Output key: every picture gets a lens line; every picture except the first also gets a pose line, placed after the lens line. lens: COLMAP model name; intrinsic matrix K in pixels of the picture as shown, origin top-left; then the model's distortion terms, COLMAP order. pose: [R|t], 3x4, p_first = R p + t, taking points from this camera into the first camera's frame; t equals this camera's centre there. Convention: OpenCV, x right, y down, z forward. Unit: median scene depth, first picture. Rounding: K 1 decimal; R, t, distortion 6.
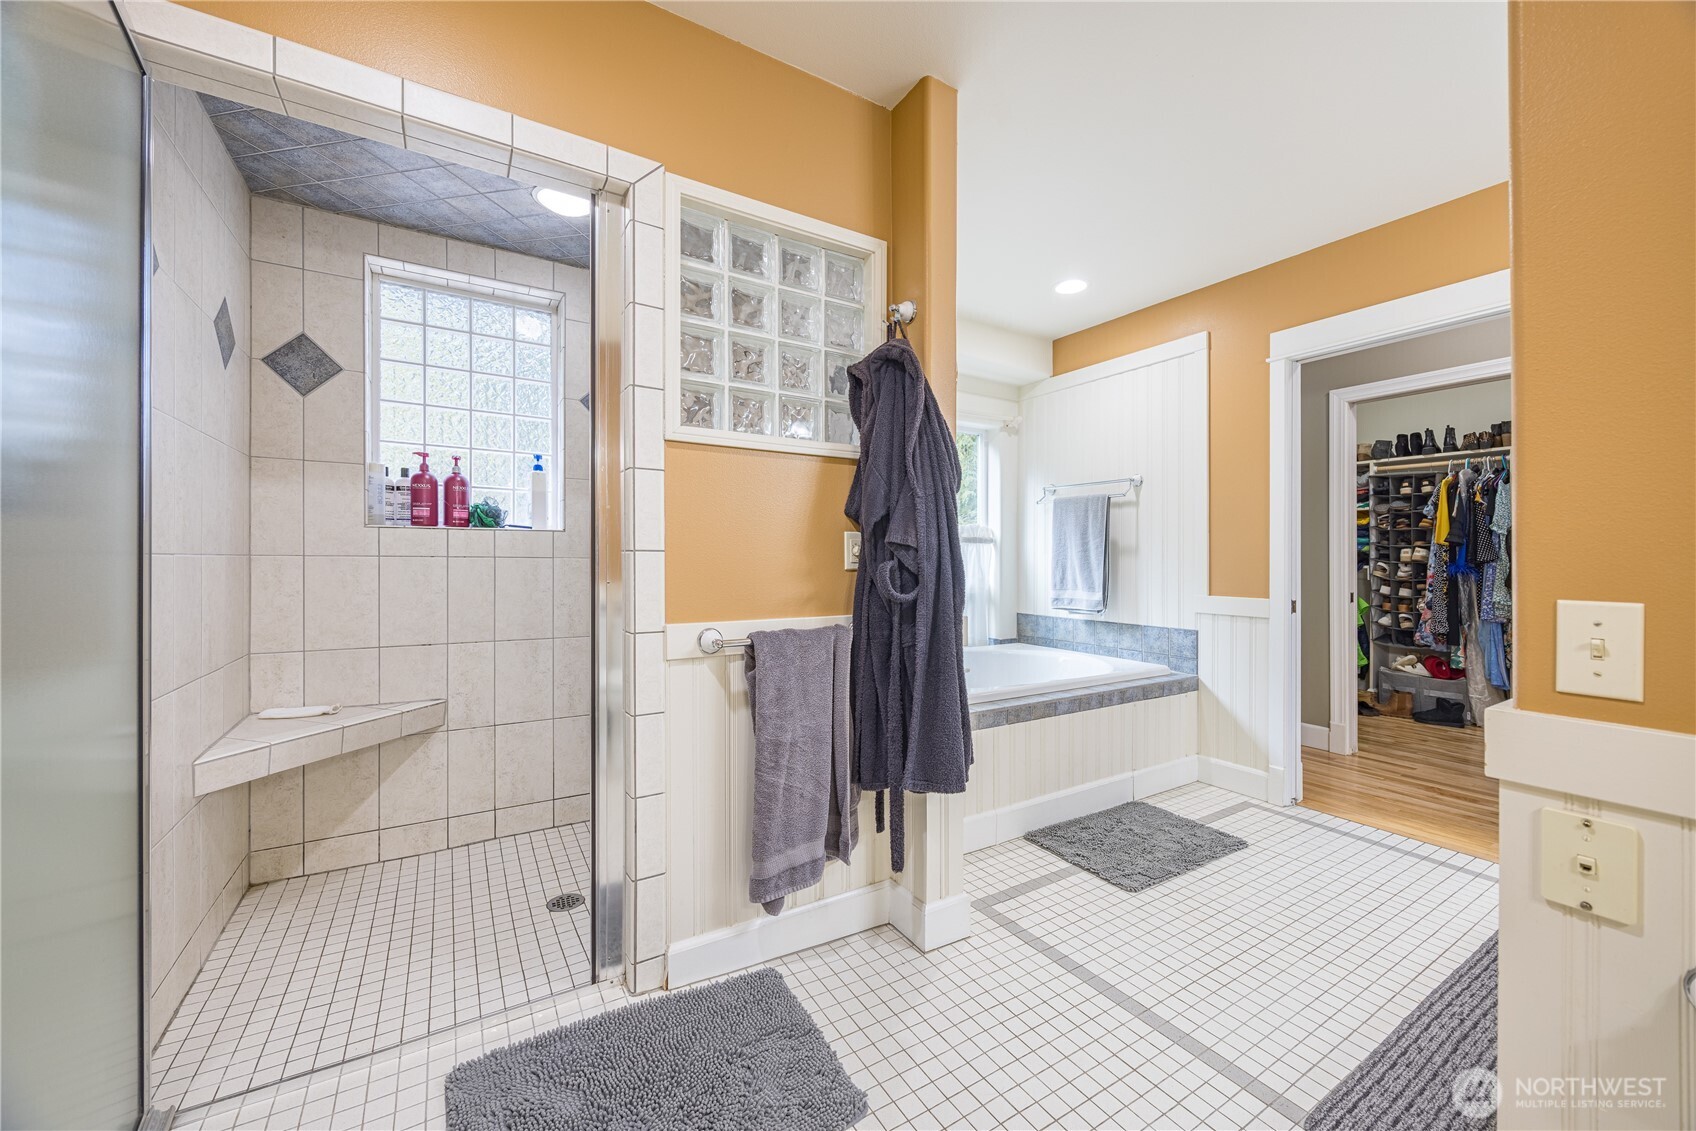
lens RADIAL K [[647.5, 0, 848.9], [0, 647.5, 556.5], [0, 0, 1]] dist [0.002493, 0.000067]
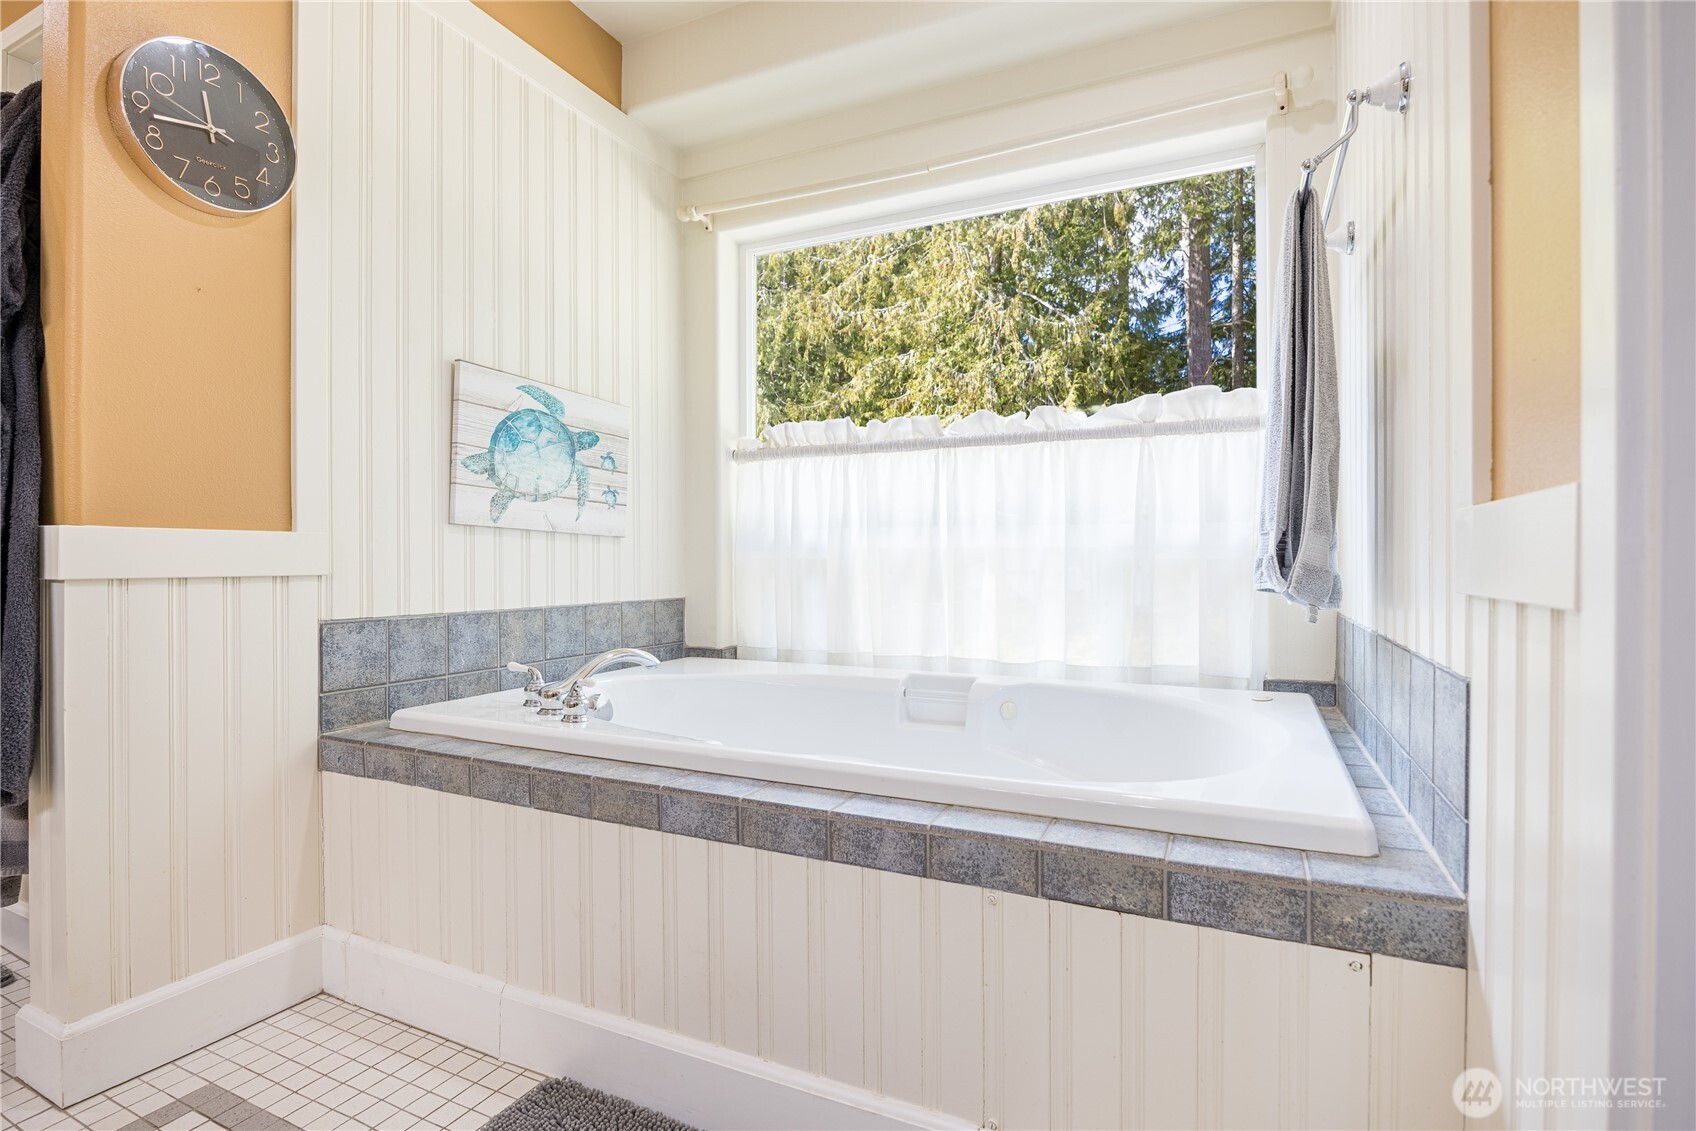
lens RADIAL K [[835.7, 0, 846.6], [0, 835.7, 571.3], [0, 0, 1]] dist [-0.000162, -0.000098]
pose [[0.540613, -0.007147, -0.841241, 0.750919], [-0.005494, 0.999913, -0.012026, 0.088875], [0.841253, 0.011123, 0.540527, 0.767438]]
